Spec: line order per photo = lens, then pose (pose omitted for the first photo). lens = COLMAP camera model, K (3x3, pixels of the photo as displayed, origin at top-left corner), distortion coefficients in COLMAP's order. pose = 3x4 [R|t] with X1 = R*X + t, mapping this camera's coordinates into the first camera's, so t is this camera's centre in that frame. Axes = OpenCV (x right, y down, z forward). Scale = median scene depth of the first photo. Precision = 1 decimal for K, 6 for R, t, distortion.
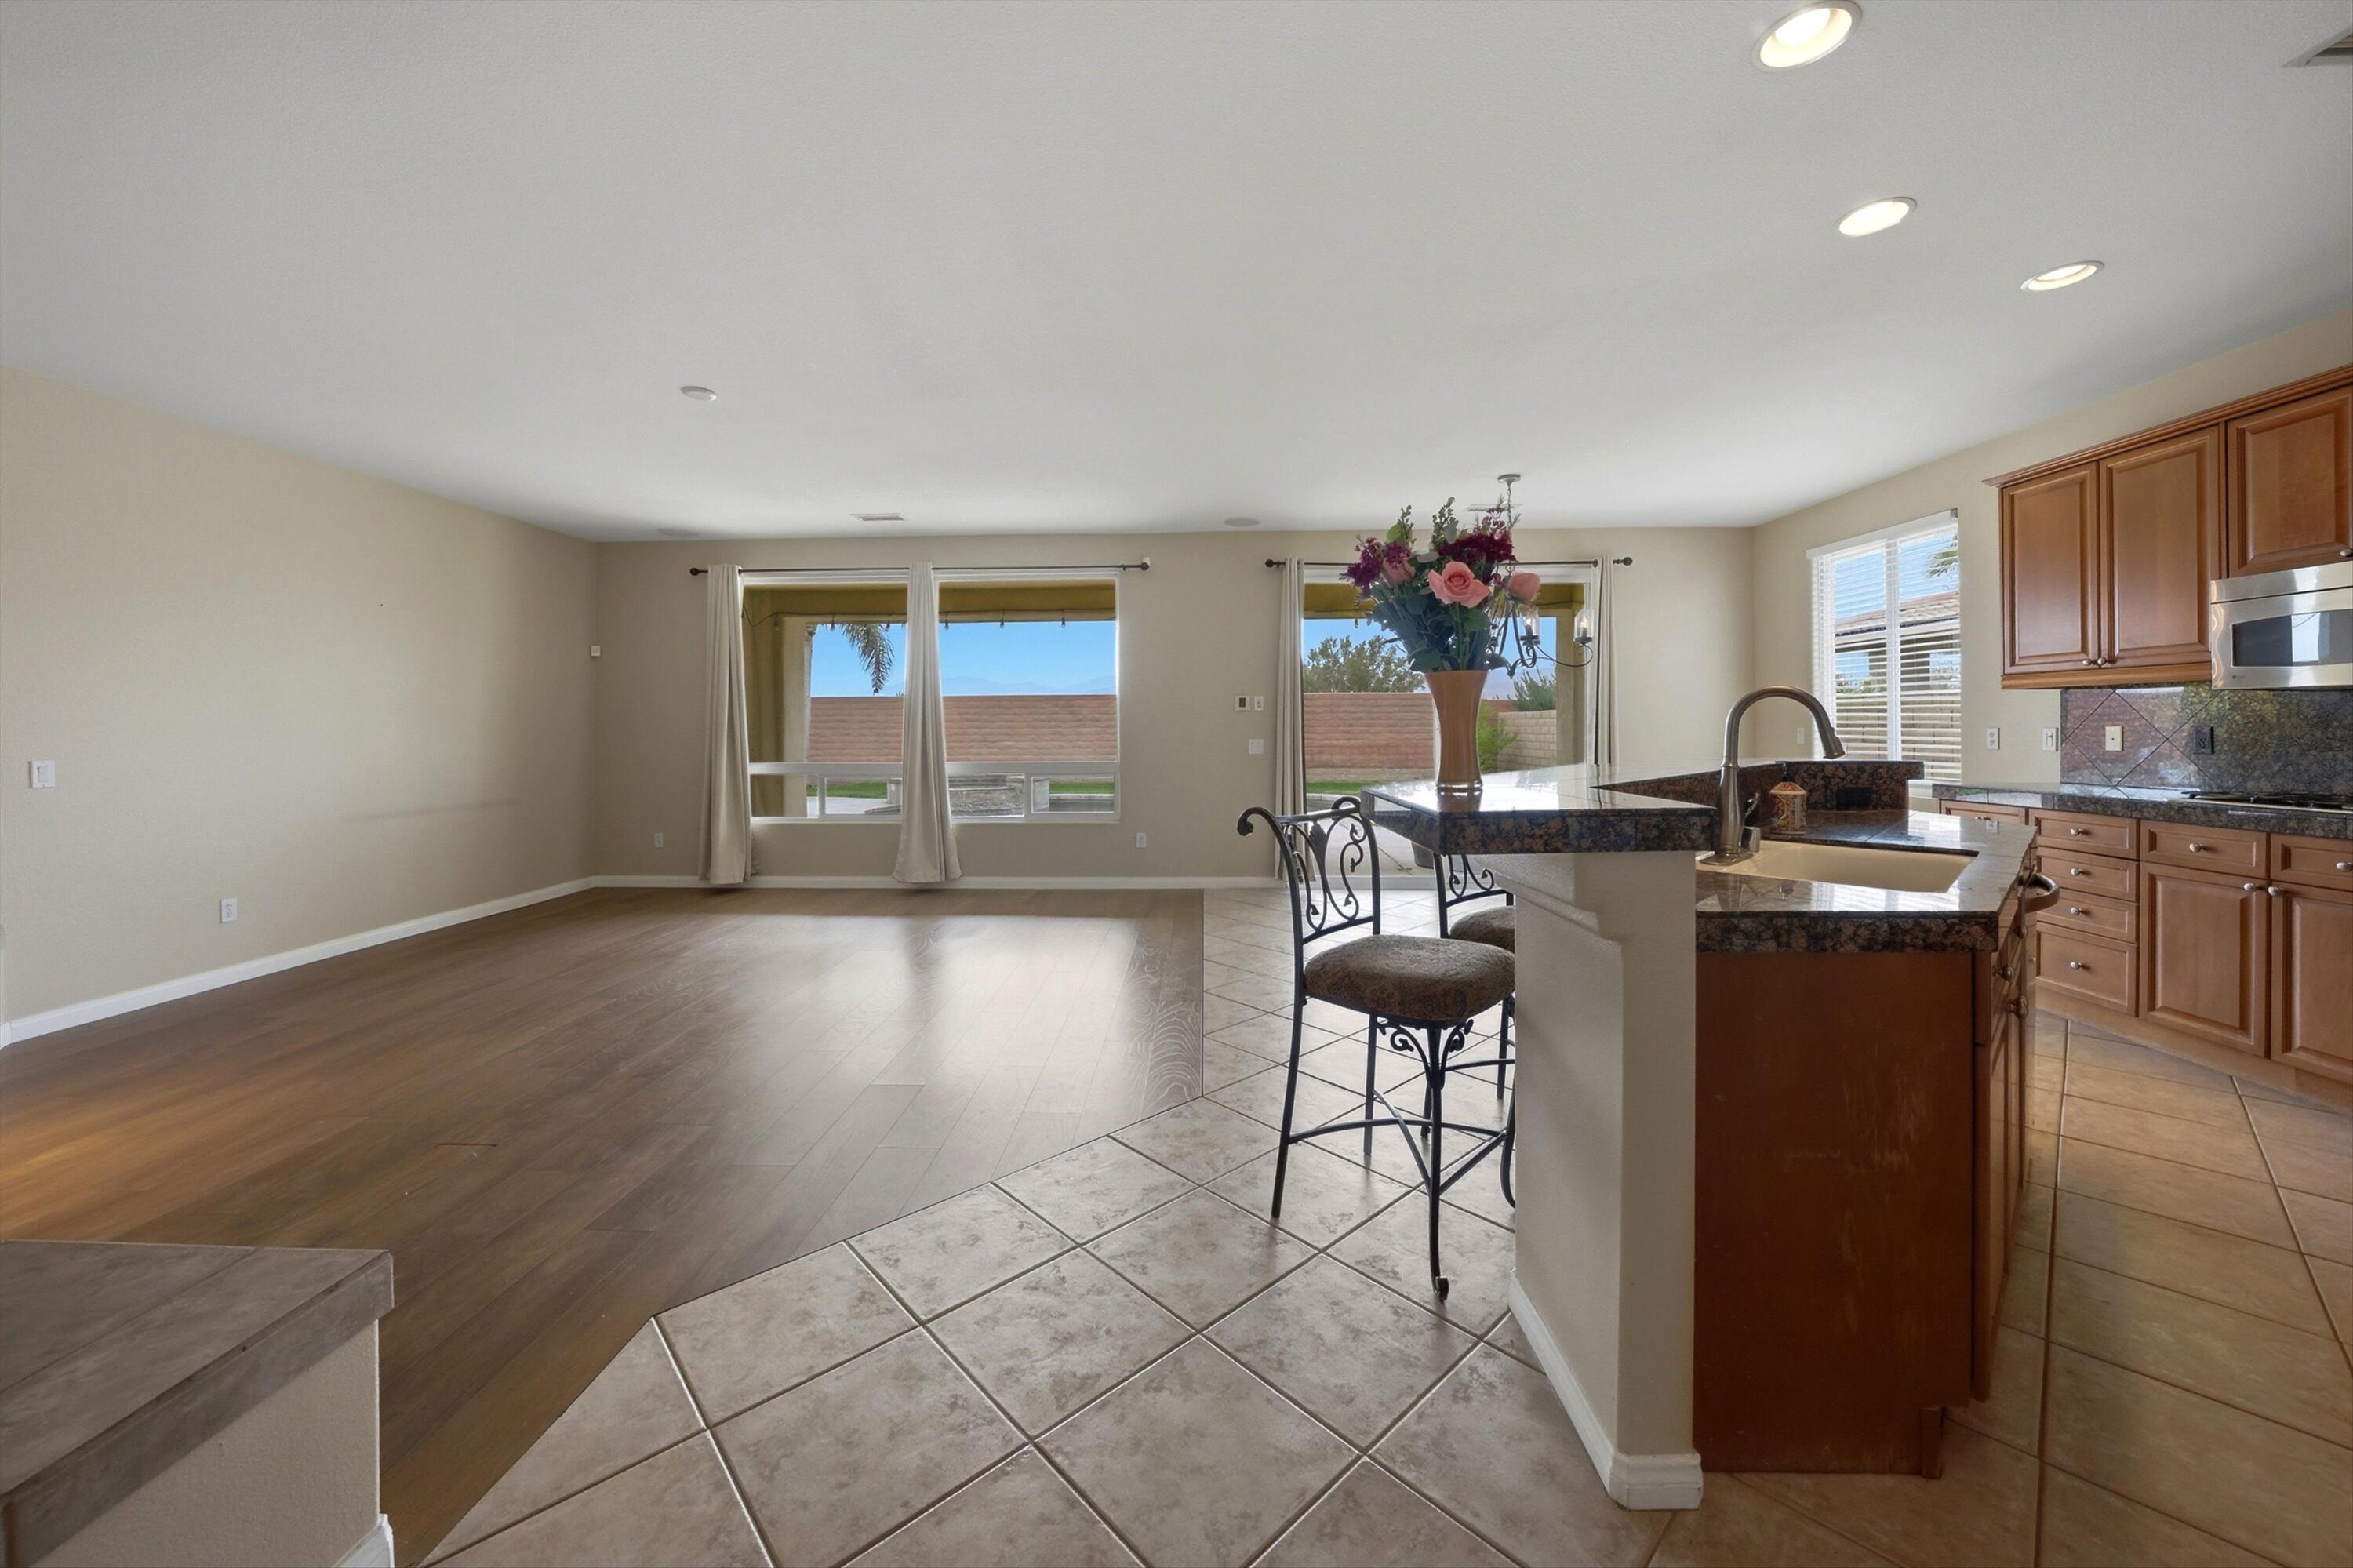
lens RADIAL K [[867.3, 0, 1180.4], [0, 867.3, 741.2], [0, 0, 1]] dist [-0.008546, 0.000131]
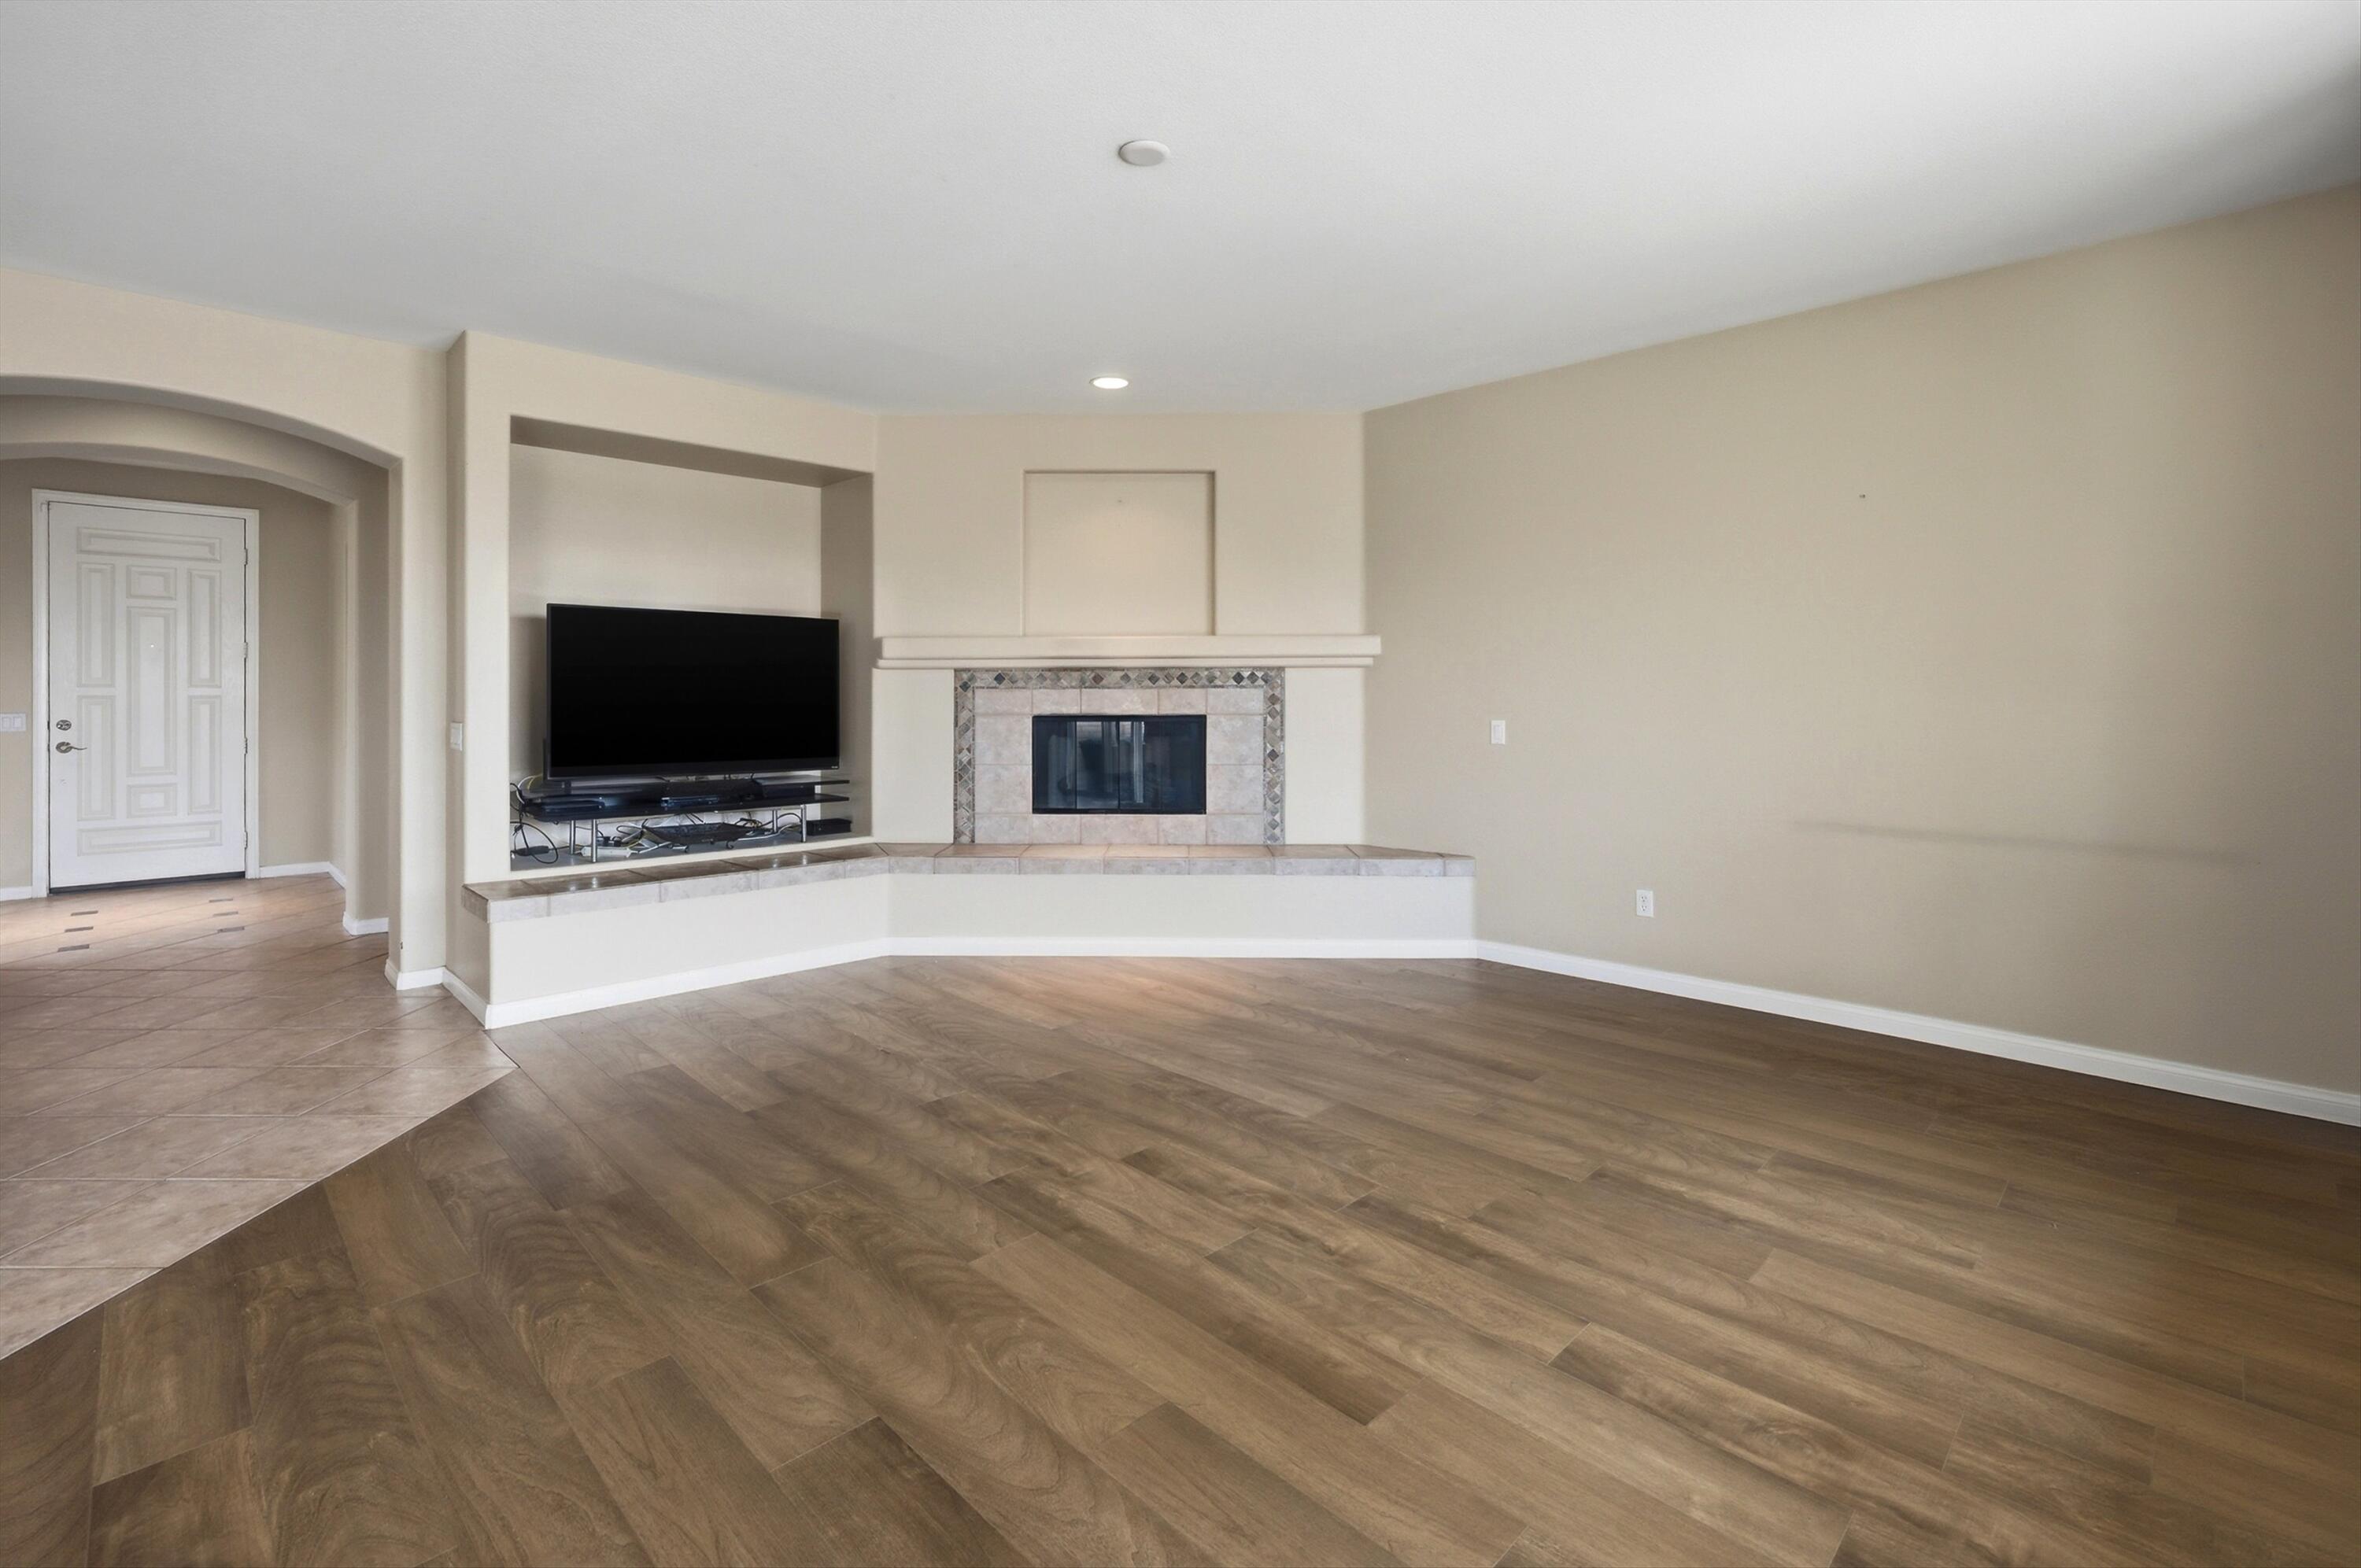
lens RADIAL K [[1055.1, 0, 1204.5], [0, 1055.1, 712.5], [0, 0, 1]] dist [-0.005167, -0.000379]
pose [[-0.683498, 0.011992, -0.729854, -0.025391], [-0.010073, 0.999615, 0.025857, -0.012316], [0.729883, 0.025025, -0.683114, 0.964437]]
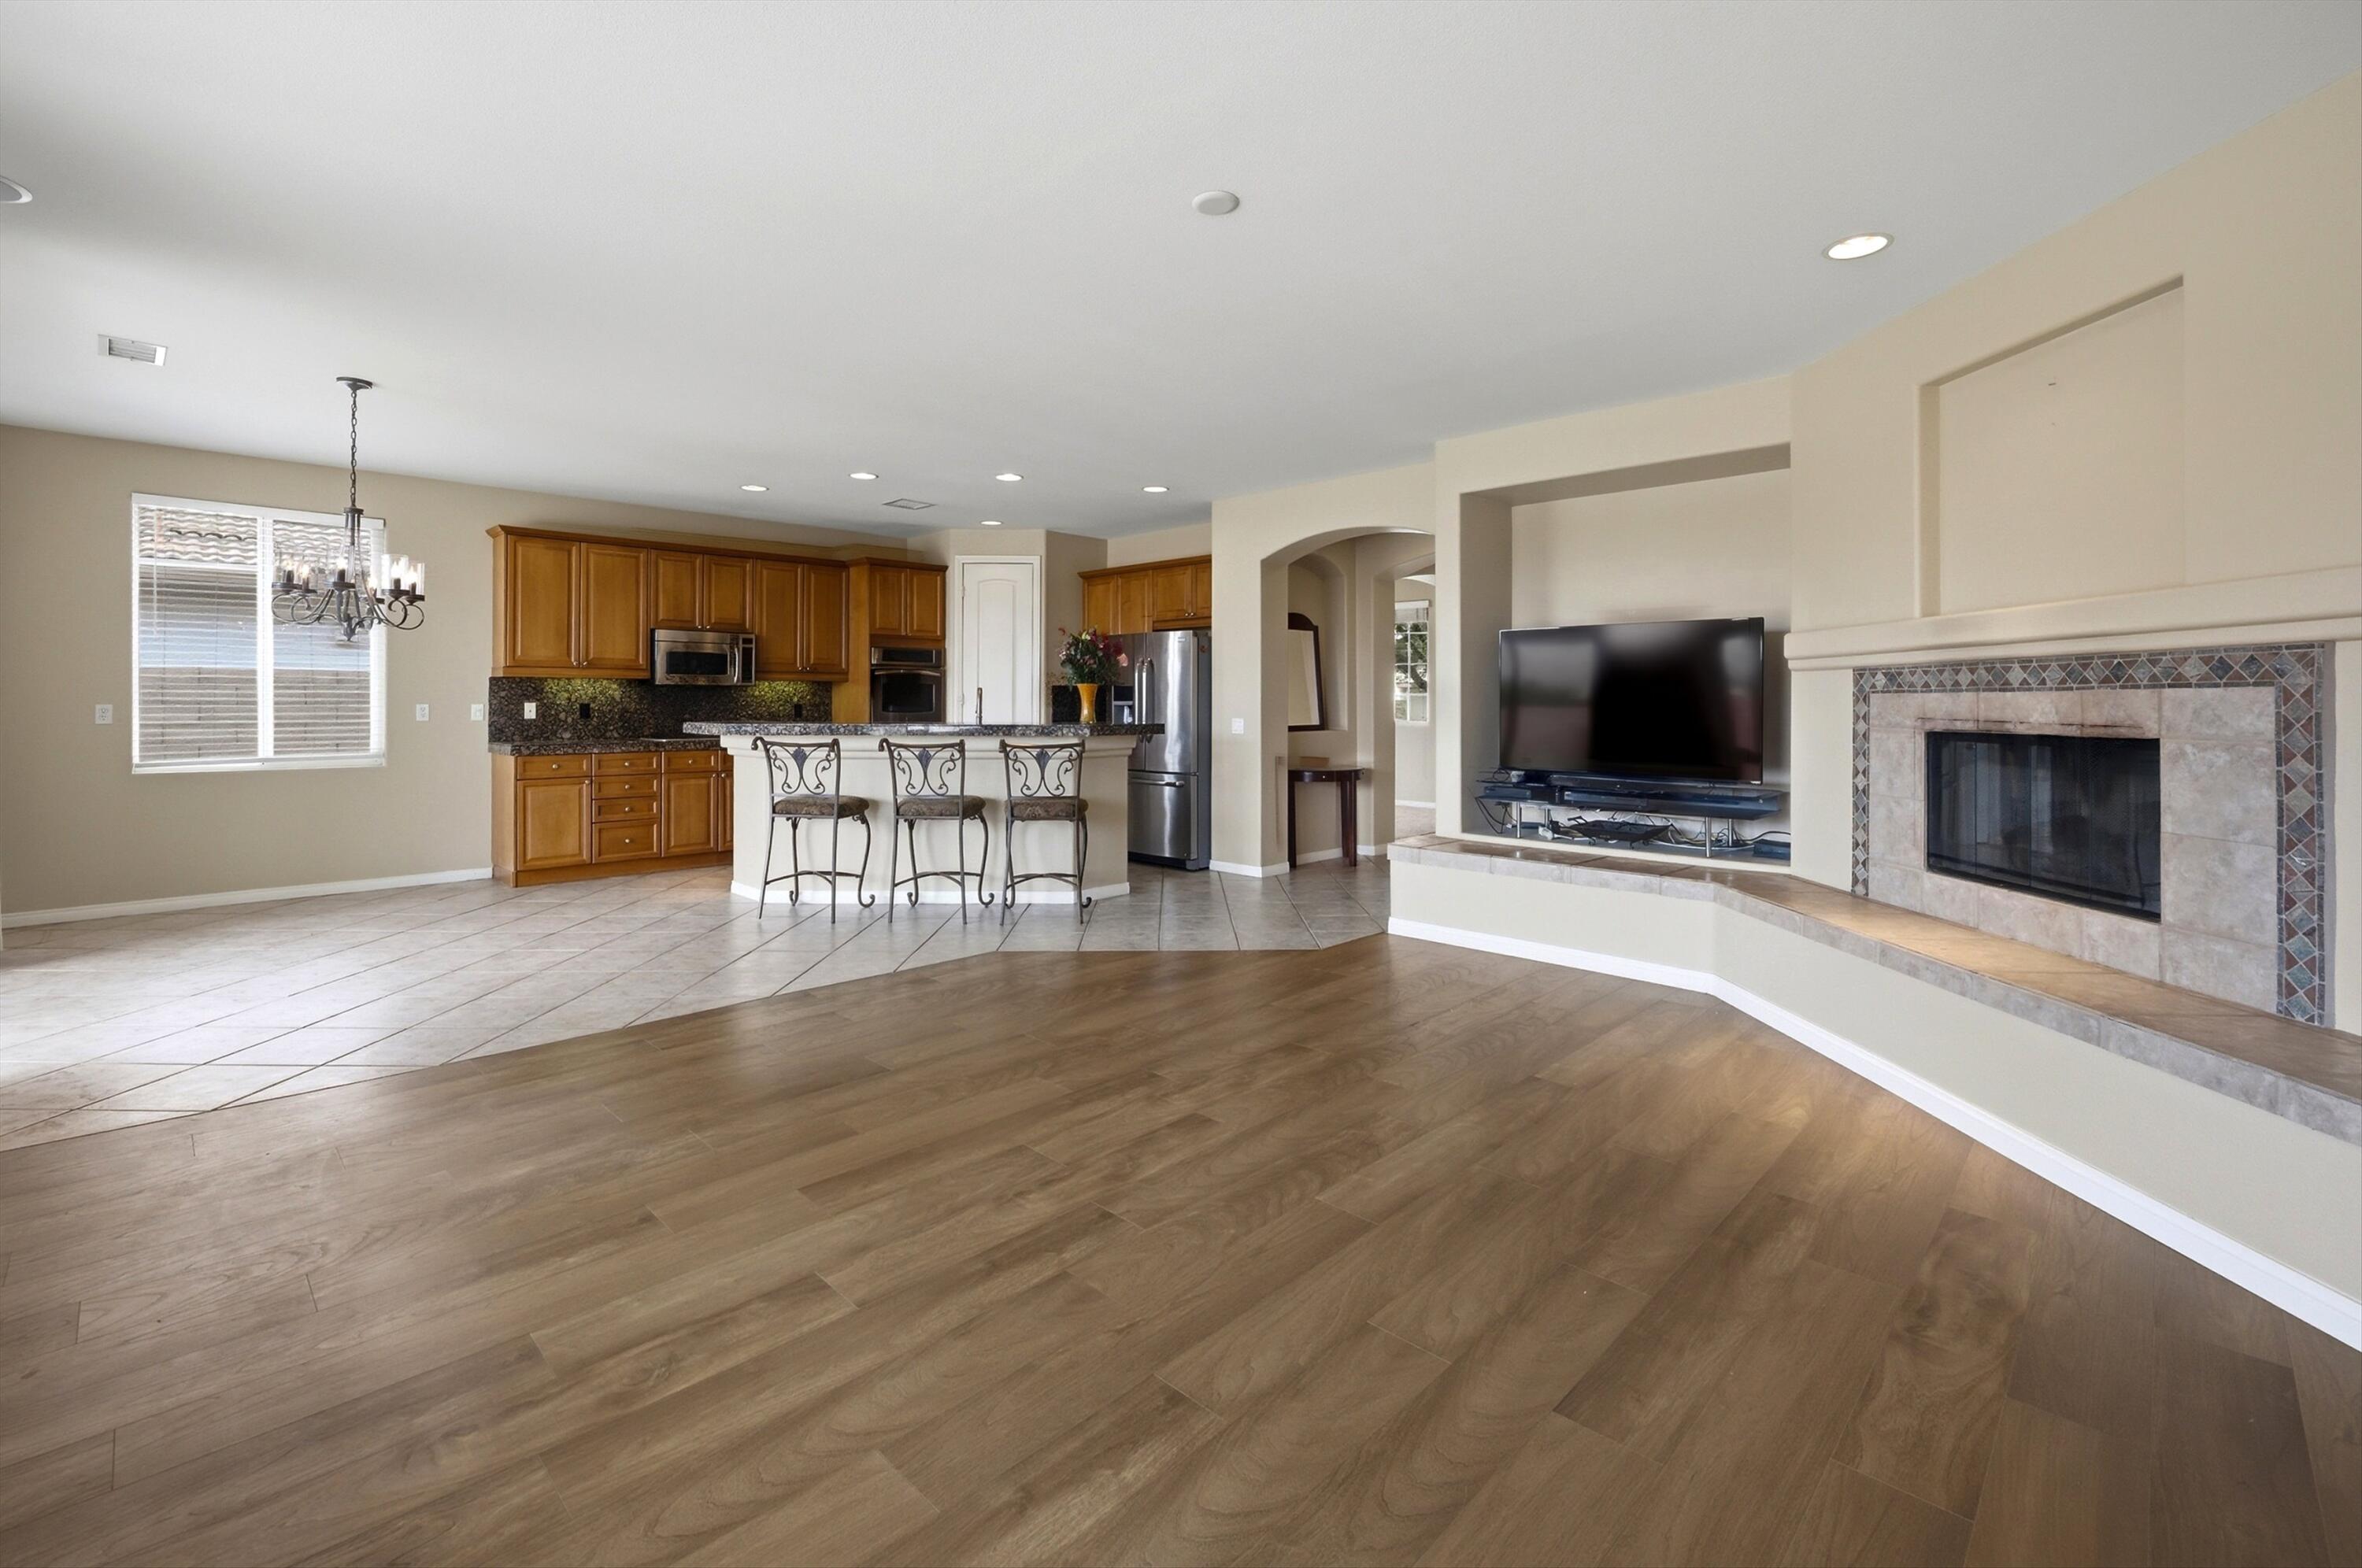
lens RADIAL K [[1020.9, 0, 1165.2], [0, 1020.9, 695.6], [0, 0, 1]] dist [0.002093, 0.000733]
pose [[-0.724274, 0.006870, 0.689478, -0.676427], [0.013431, 0.999901, 0.004146, -0.015091], [-0.689381, 0.012263, -0.724295, 1.004631]]
